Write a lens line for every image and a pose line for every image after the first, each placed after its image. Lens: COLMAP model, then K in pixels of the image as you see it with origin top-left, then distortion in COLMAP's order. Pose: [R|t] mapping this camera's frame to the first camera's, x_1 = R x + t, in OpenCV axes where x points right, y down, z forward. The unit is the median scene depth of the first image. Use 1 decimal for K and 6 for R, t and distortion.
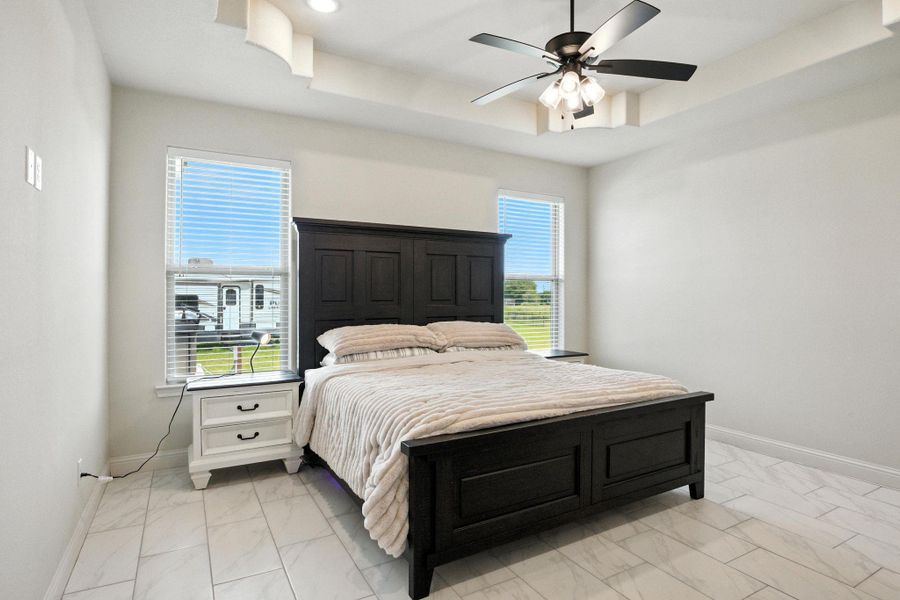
lens RADIAL K [[473.4, 0, 447.5], [0, 473.4, 297.7], [0, 0, 1]] dist [-0.008375, -0.000244]
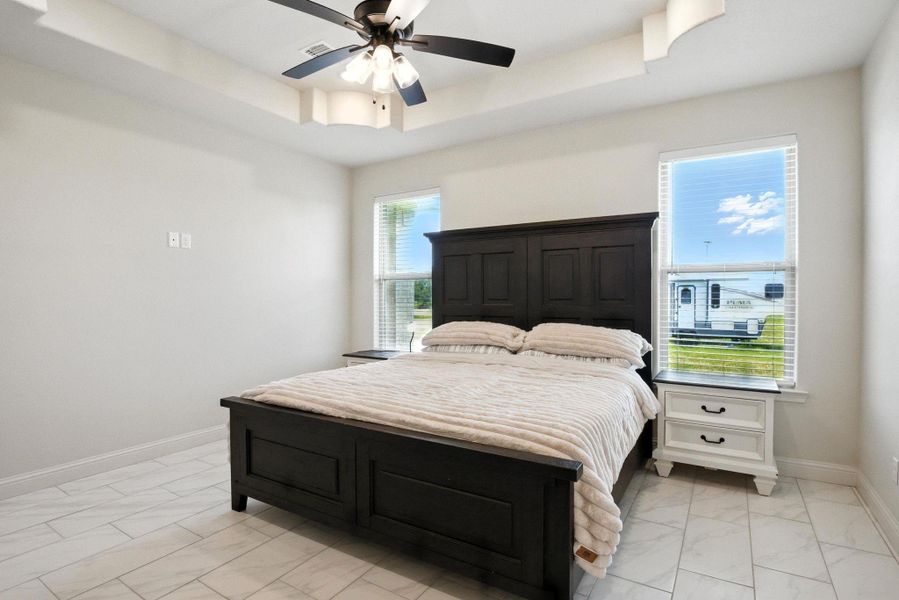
lens RADIAL K [[444.8, 0, 450.0], [0, 444.8, 298.3], [0, 0, 1]] dist [0.033091, 0.000996]
pose [[0.488447, 0.003622, -0.872586, 0.485275], [0.000214, 0.999991, 0.004271, -0.000693], [0.872593, -0.002273, 0.488442, 0.308835]]
